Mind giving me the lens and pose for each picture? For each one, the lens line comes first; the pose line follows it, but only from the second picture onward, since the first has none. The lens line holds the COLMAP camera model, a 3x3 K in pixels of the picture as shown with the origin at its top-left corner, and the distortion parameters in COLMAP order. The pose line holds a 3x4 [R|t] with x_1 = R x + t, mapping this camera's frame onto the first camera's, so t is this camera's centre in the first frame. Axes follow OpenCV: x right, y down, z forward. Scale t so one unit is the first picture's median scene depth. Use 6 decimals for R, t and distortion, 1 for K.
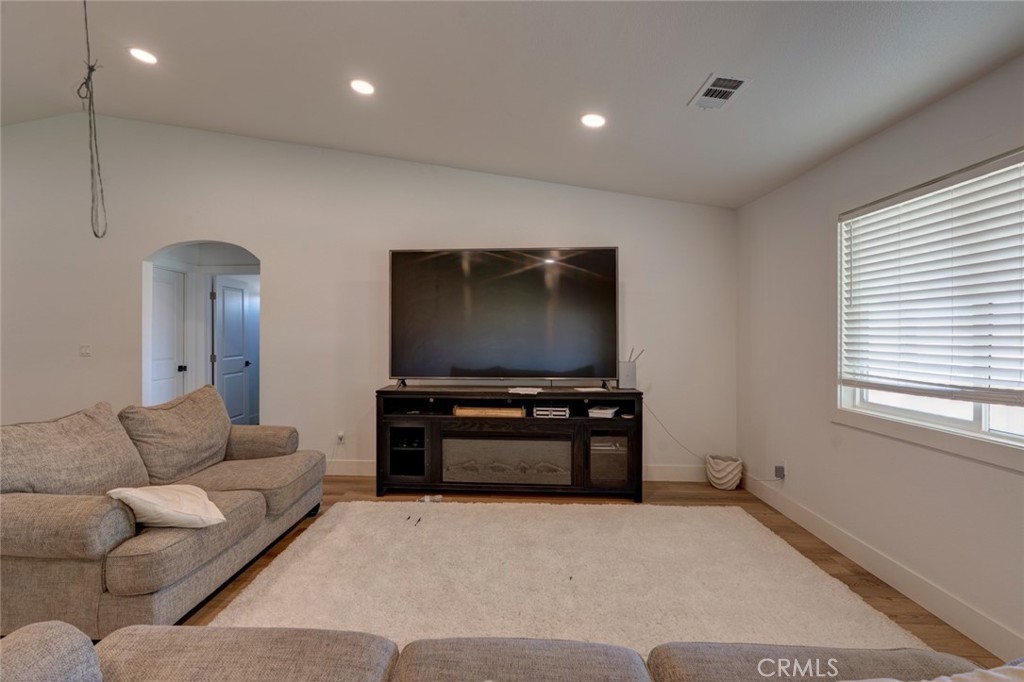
lens RADIAL K [[474.7, 0, 501.2], [0, 474.7, 336.6], [0, 0, 1]] dist [-0.010593, 0.003893]
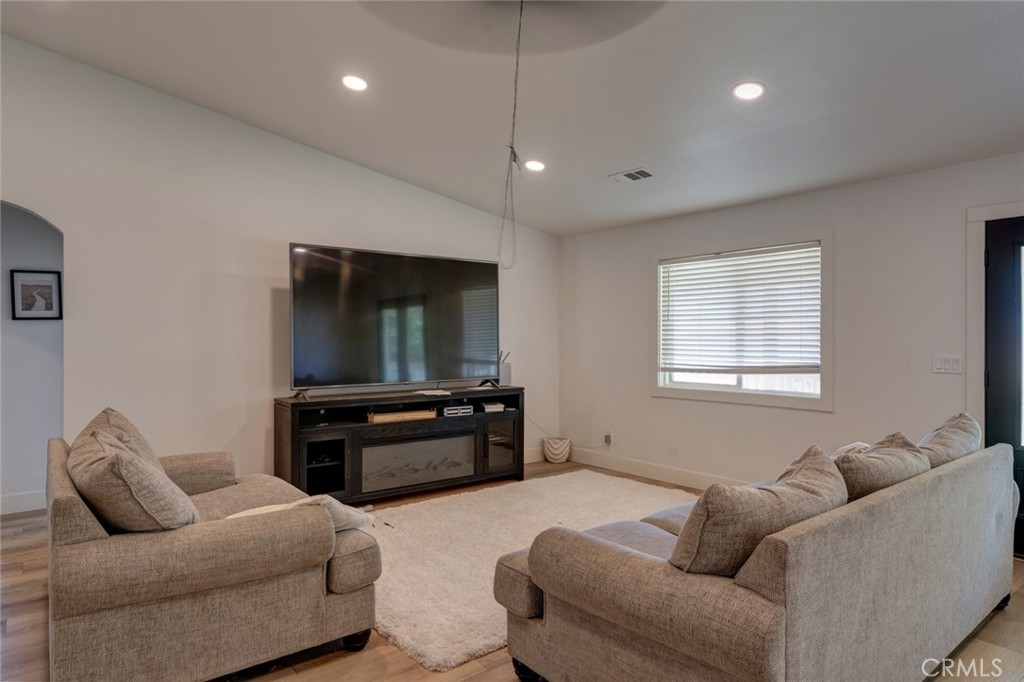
lens RADIAL K [[609.7, 0, 518.3], [0, 609.7, 341.5], [0, 0, 1]] dist [-0.035706, 0.000853]
pose [[0.743014, -0.006112, 0.669248, -0.728513], [0.003888, 0.999981, 0.004816, -0.004764], [-0.669264, -0.000976, 0.743024, -0.124924]]
